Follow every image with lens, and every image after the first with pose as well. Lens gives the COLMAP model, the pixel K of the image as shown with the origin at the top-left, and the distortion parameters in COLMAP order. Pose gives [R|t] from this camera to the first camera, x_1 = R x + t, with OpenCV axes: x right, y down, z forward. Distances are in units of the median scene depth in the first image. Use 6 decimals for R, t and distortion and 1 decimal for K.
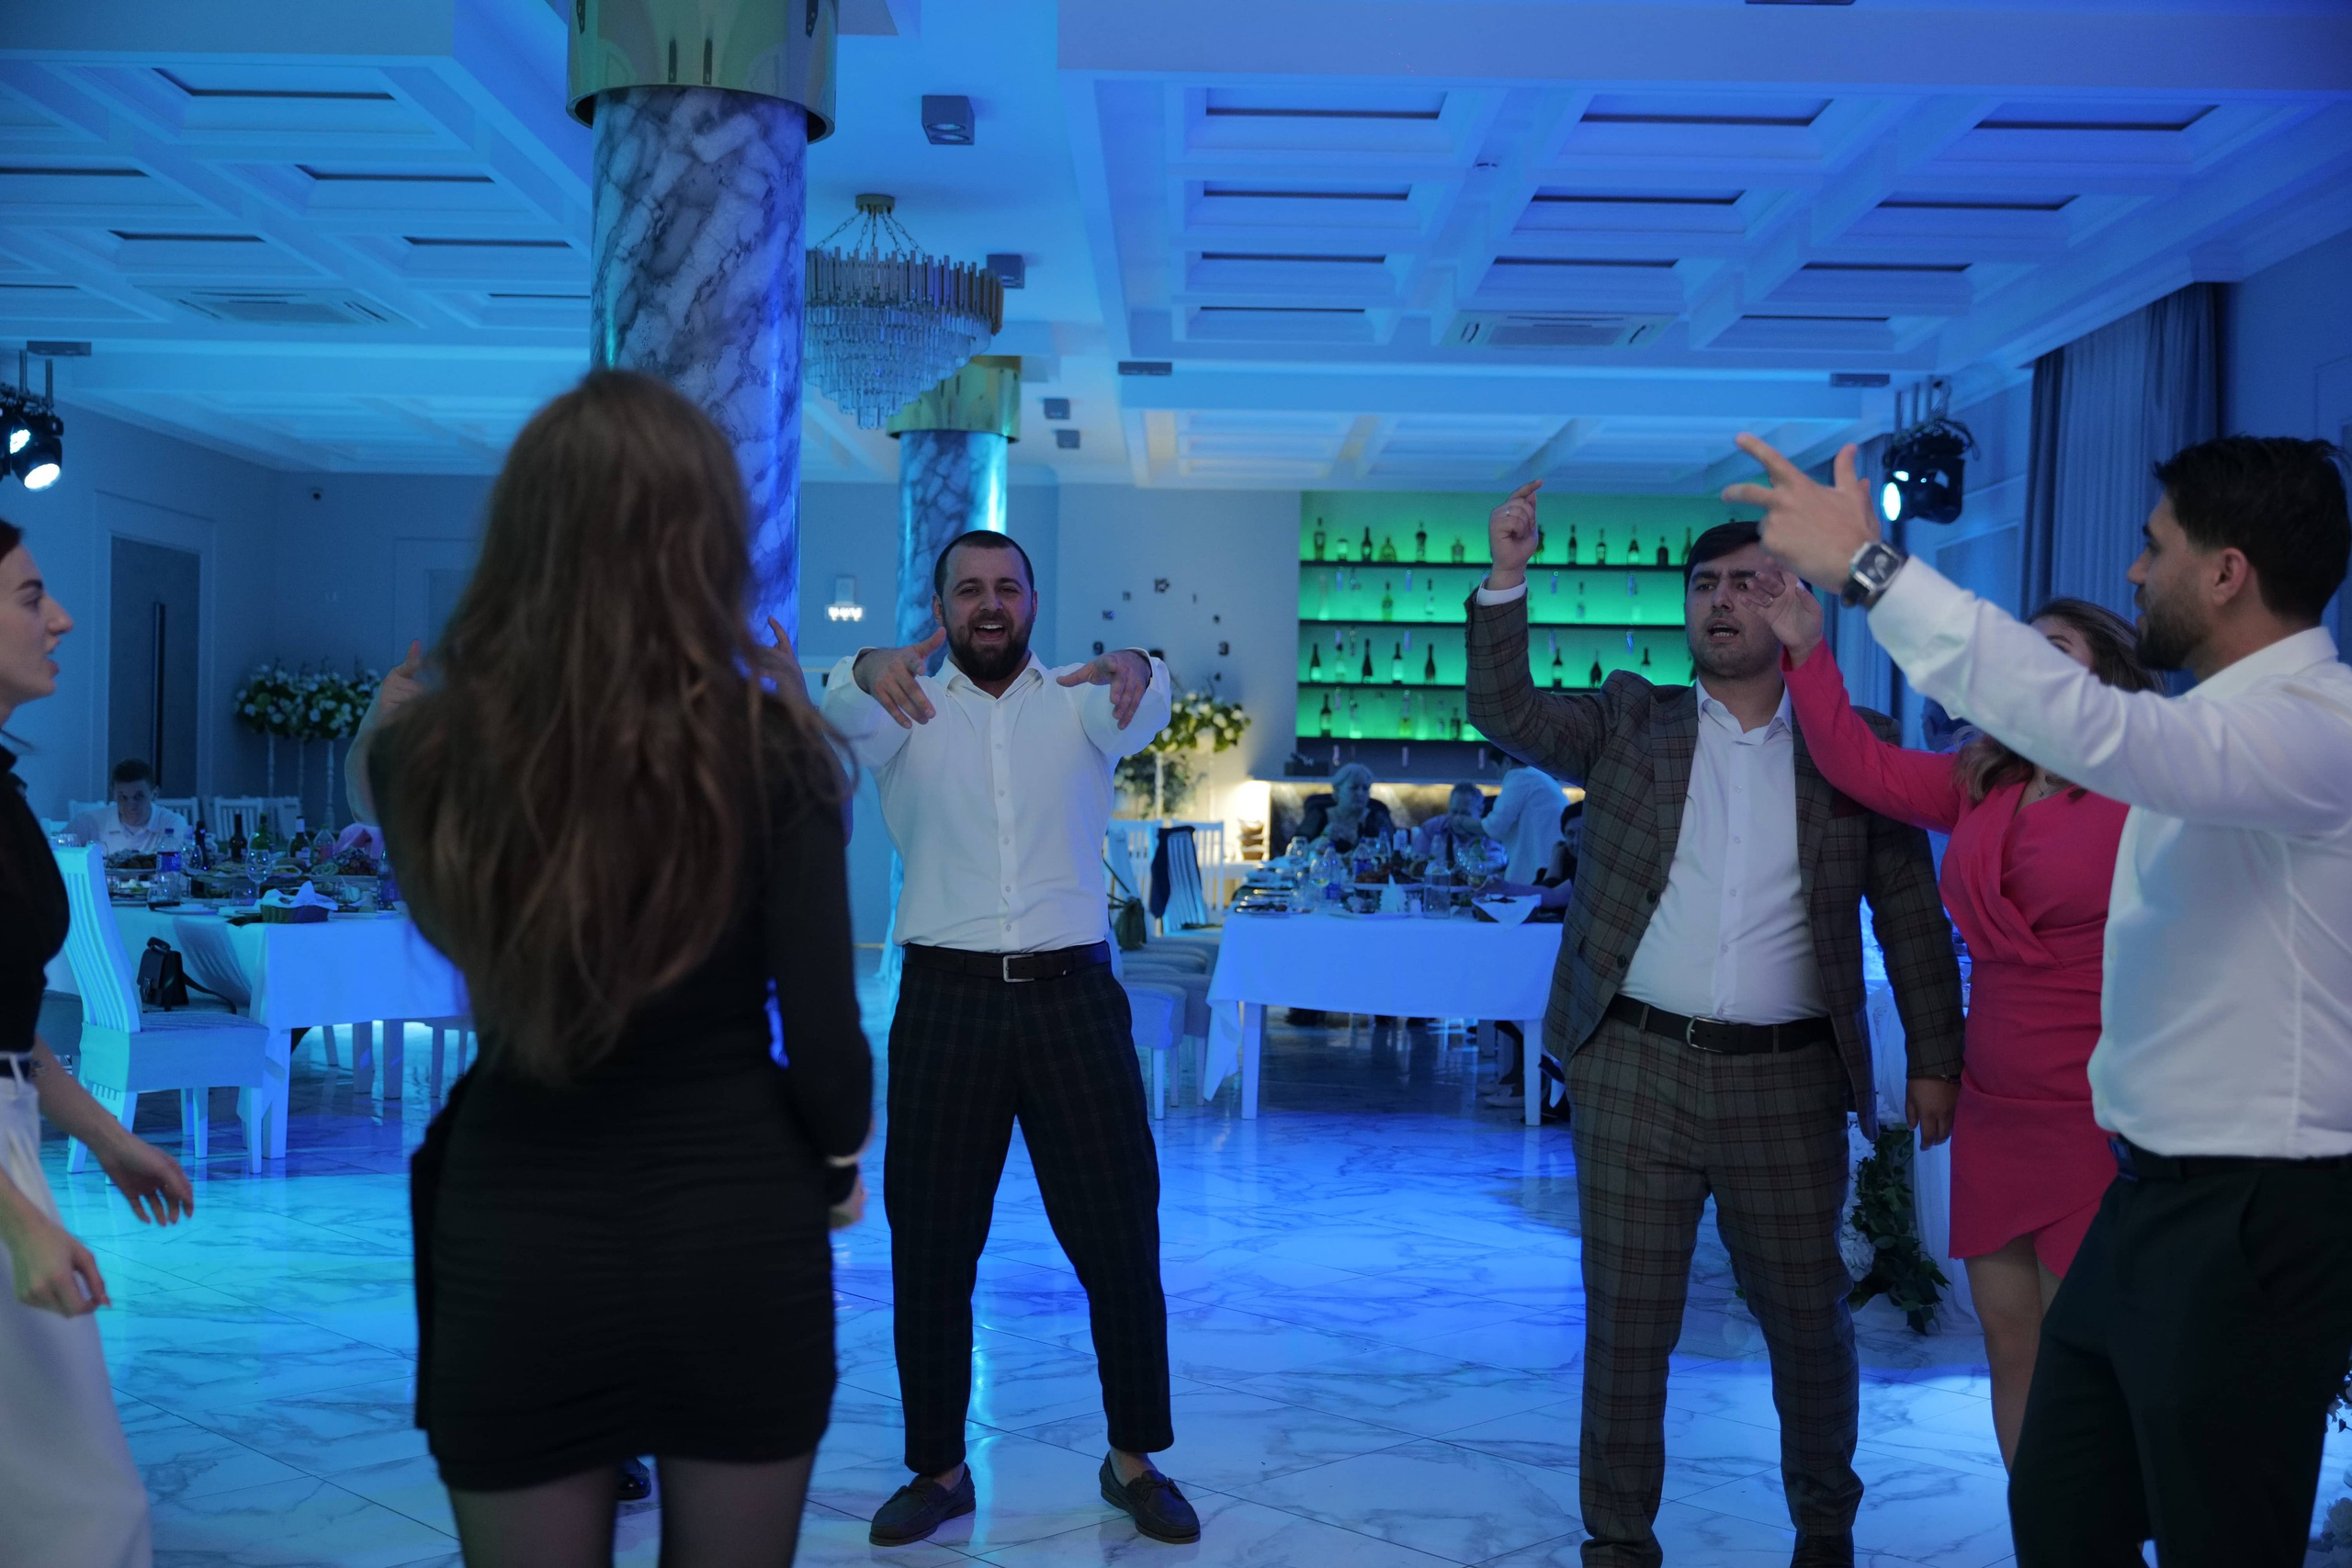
lens RADIAL K [[2601.2, 0, 1195.0], [0, 2601.2, 790.6], [0, 0, 1]] dist [0.056476, 0.000000]
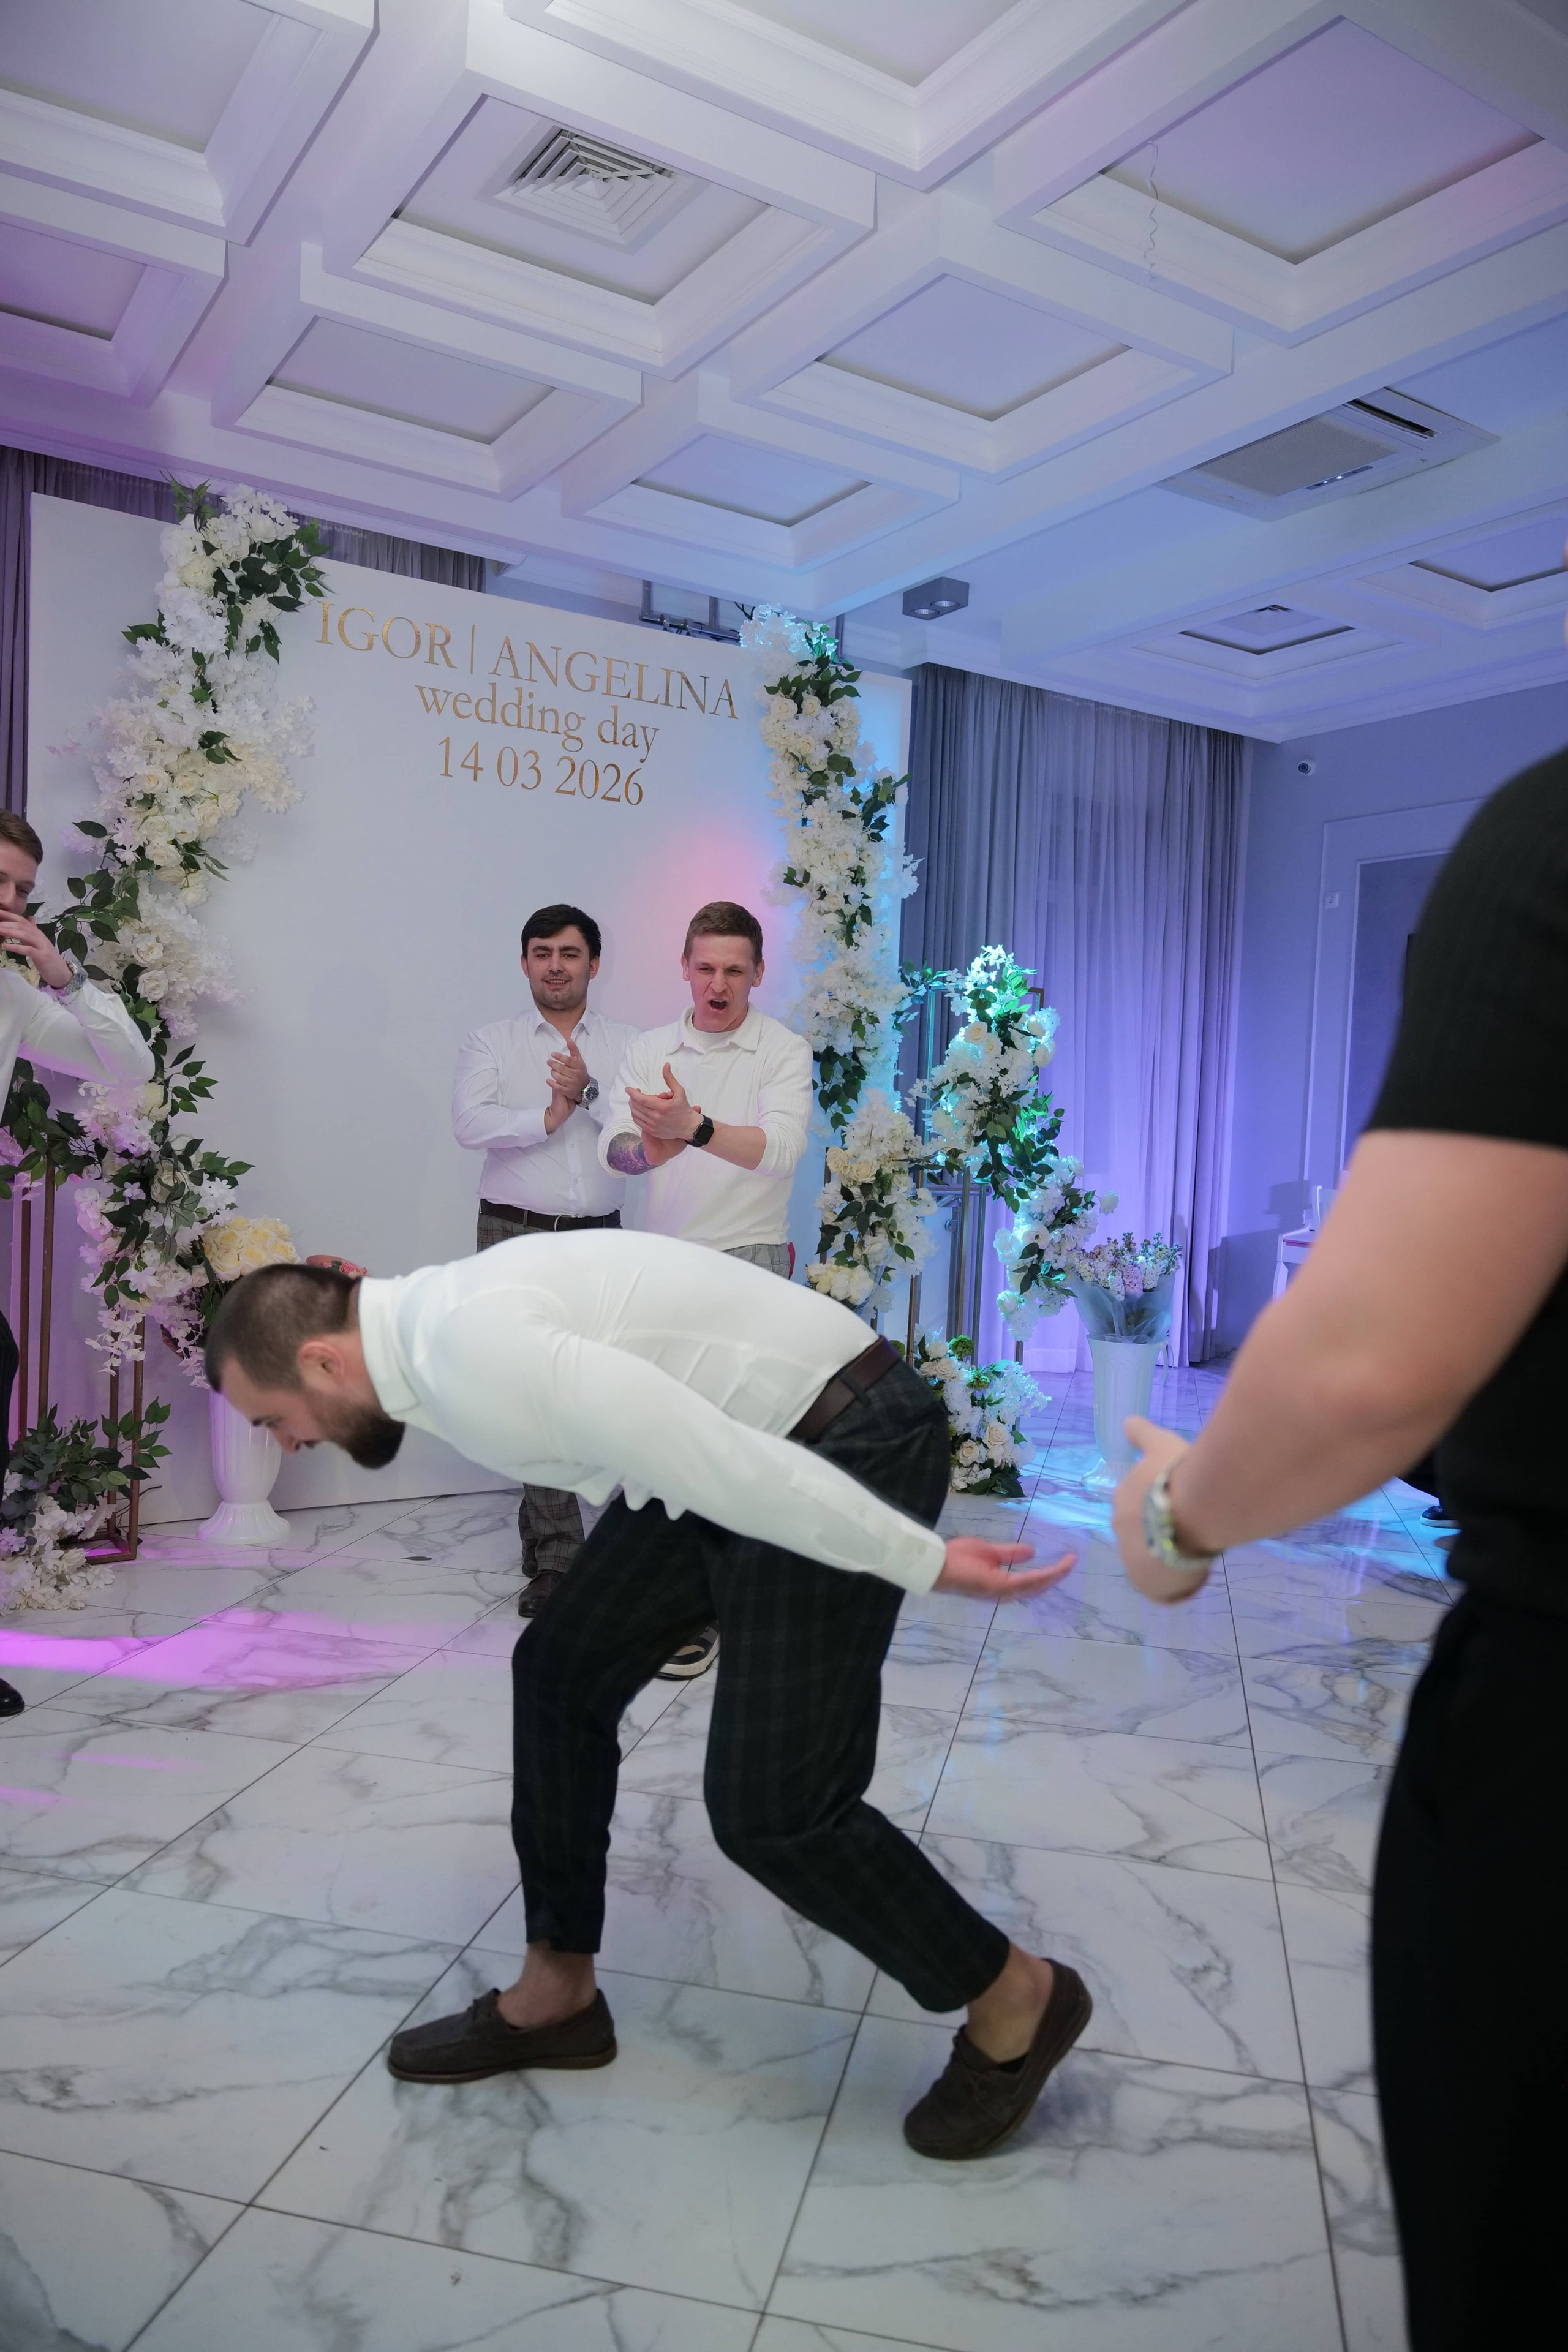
lens RADIAL K [[1631.3, 0, 799.6], [0, 1631.3, 1173.1], [0, 0, 1]] dist [0.005643, -0.016355]
pose [[-0.537811, -0.070614, 0.840103, -0.219396], [-0.046267, 0.997456, 0.054221, 0.003142], [-0.841795, -0.009709, -0.539710, 0.502425]]
